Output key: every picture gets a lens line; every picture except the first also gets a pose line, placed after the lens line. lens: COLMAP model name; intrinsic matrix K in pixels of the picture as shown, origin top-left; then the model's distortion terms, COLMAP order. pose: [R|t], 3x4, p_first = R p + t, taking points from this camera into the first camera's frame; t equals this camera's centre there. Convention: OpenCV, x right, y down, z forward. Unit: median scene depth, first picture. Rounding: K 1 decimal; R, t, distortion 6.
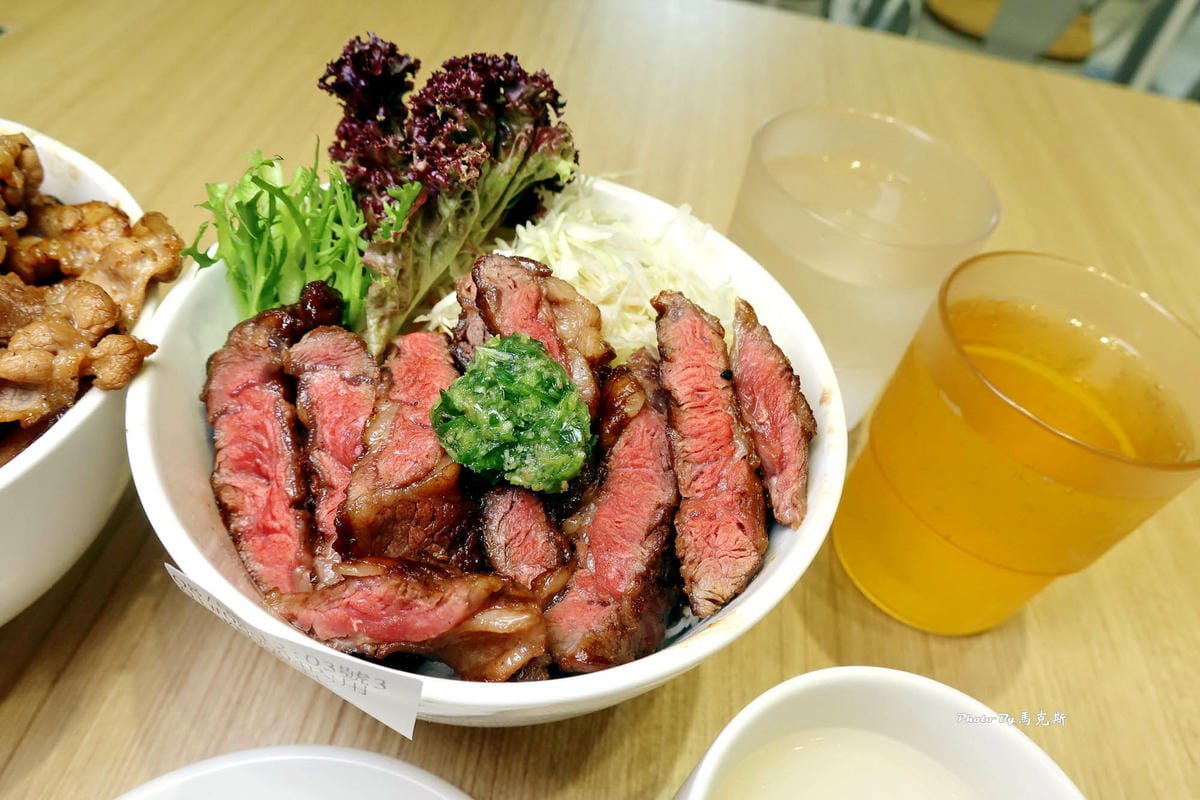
lens RADIAL K [[805.9, 0, 600.0], [0, 805.9, 400.0], [0, 0, 1]] dist [-0.018175, -0.003965]
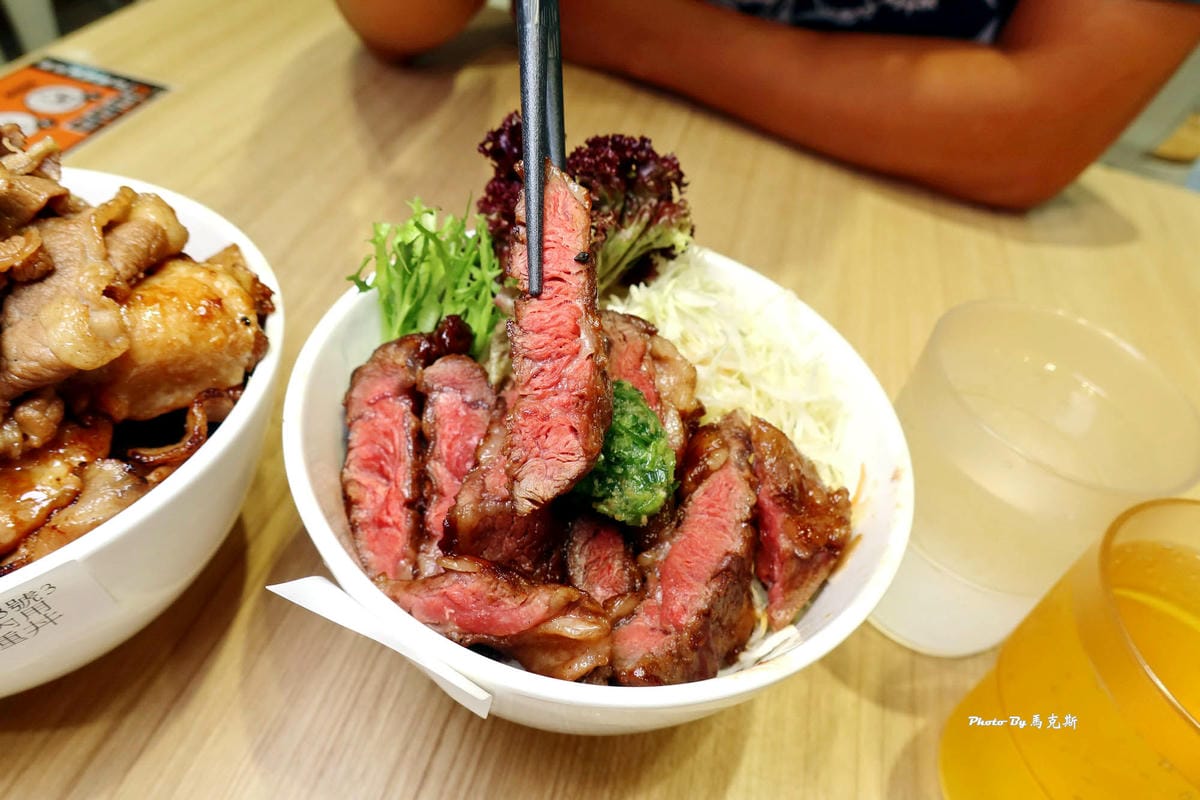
lens RADIAL K [[816.2, 0, 600.0], [0, 816.2, 400.0], [0, 0, 1]] dist [-0.011151, -0.001039]
pose [[0.985312, 0.124759, -0.116595, 0.006166], [-0.132686, 0.989162, -0.062867, 0.019032], [0.107489, 0.077414, 0.991188, -0.131692]]
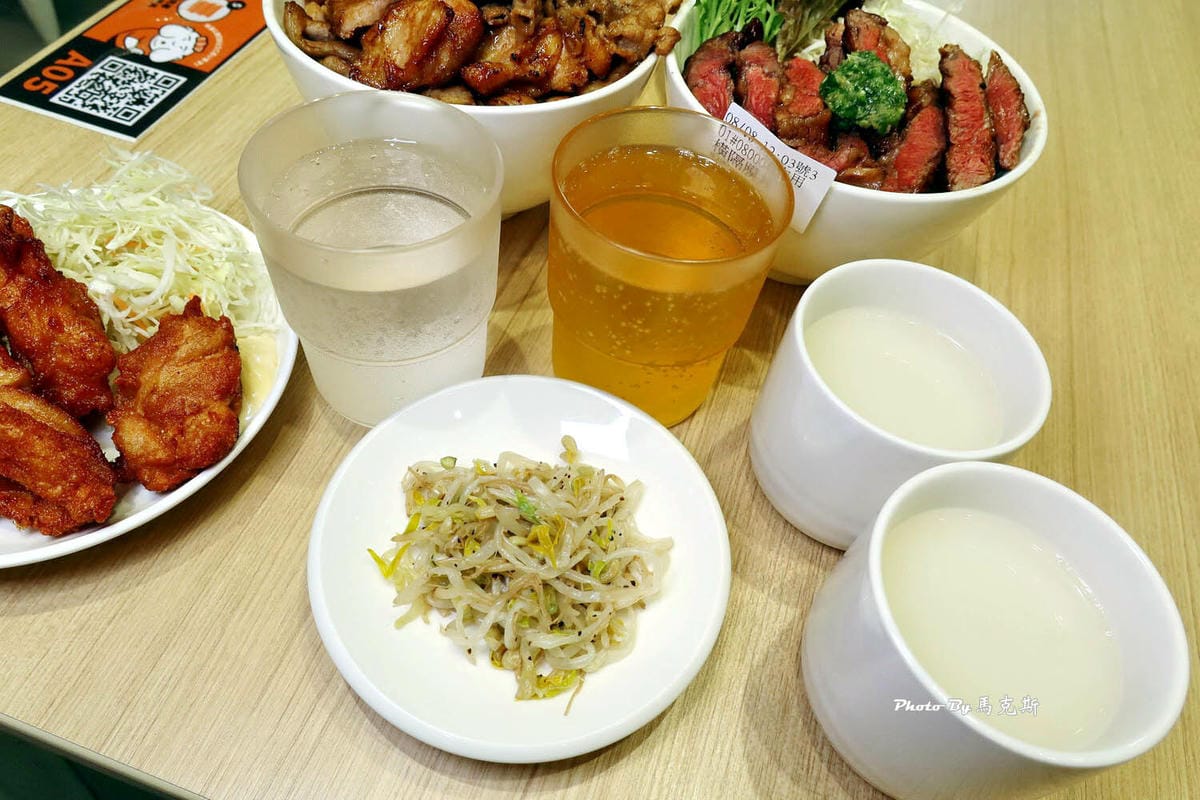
lens RADIAL K [[805.9, 0, 600.0], [0, 805.9, 400.0], [0, 0, 1]] dist [-0.018175, -0.003965]
pose [[0.979460, 0.134190, -0.150500, -0.313907], [-0.122833, 0.988999, 0.082420, 0.616528], [0.159904, -0.062241, 0.985168, -0.925523]]
